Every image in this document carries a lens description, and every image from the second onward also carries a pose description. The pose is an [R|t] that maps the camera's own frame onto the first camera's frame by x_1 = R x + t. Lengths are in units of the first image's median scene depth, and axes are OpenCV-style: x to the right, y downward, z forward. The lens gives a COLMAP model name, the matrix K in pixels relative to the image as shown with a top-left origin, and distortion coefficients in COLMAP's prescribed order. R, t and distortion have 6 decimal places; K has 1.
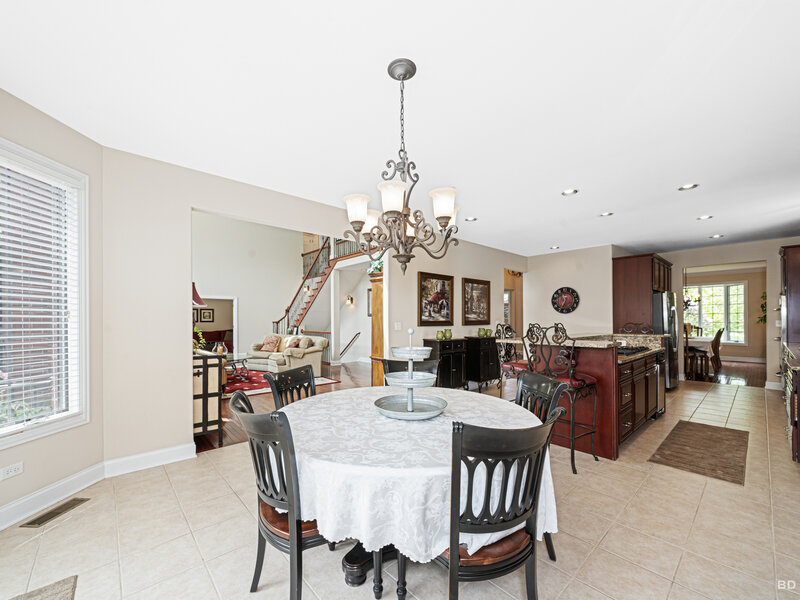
lens RADIAL K [[333.9, 0, 388.2], [0, 333.9, 319.4], [0, 0, 1]] dist [0.000452, -0.000062]
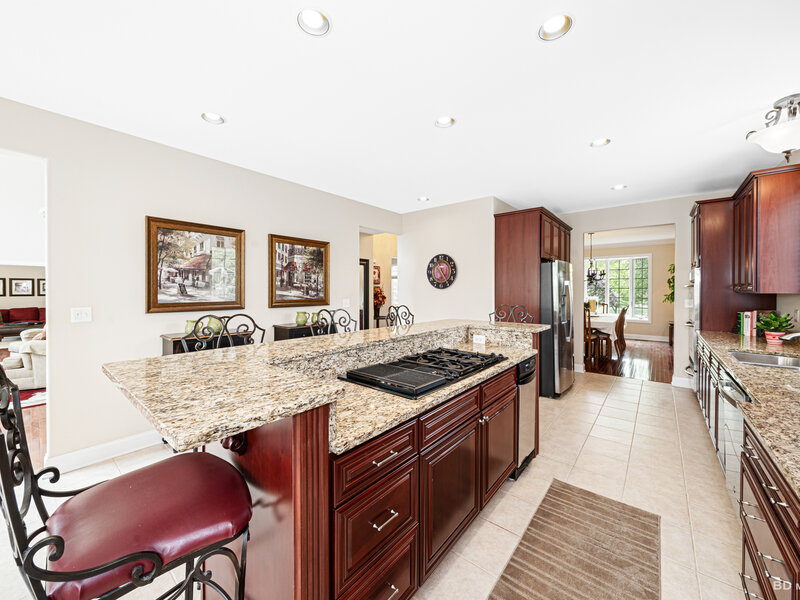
lens RADIAL K [[324.4, 0, 386.7], [0, 324.4, 293.7], [0, 0, 1]] dist [0.000588, 0.000225]
pose [[0.989815, 0.001759, 0.142349, 0.345391], [-0.003176, 0.999948, 0.009732, -0.015731], [-0.142324, -0.010085, 0.989769, 0.333784]]
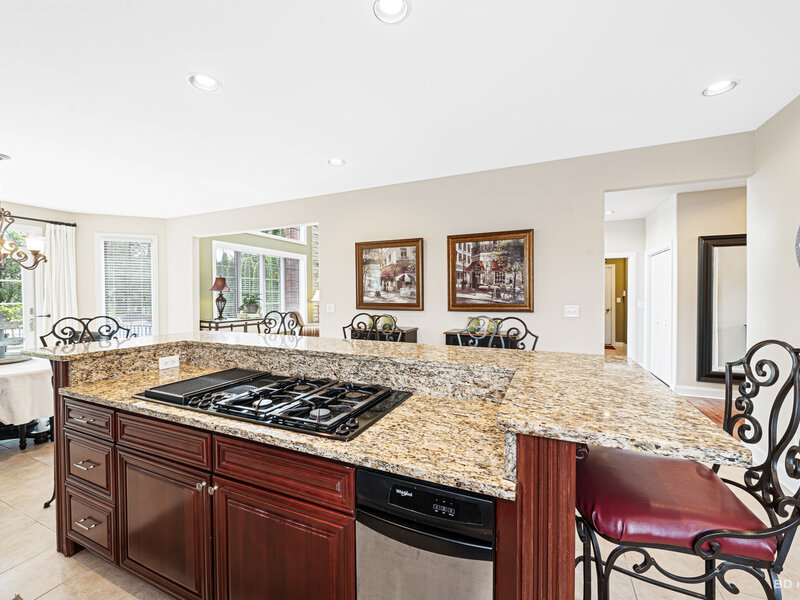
lens RADIAL K [[310.9, 0, 400.0], [0, 310.9, 300.0], [0, 0, 1]] dist [0.000217, -0.000156]
pose [[0.438599, 0.018887, -0.898484, 0.689771], [0.004071, 0.999727, 0.023002, -0.016442], [0.898673, -0.013746, 0.438403, 0.631552]]
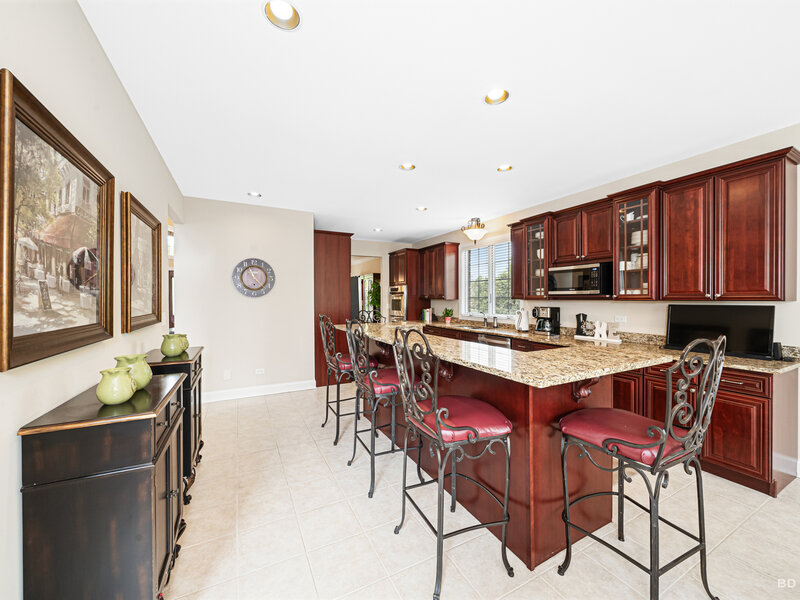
lens RADIAL K [[310.9, 0, 400.0], [0, 310.9, 300.0], [0, 0, 1]] dist [0.000217, -0.000156]
pose [[0.252670, -0.003897, 0.967545, -0.012865], [-0.000216, 0.999992, 0.004084, -0.015753], [-0.967552, -0.001241, 0.252667, 0.624046]]
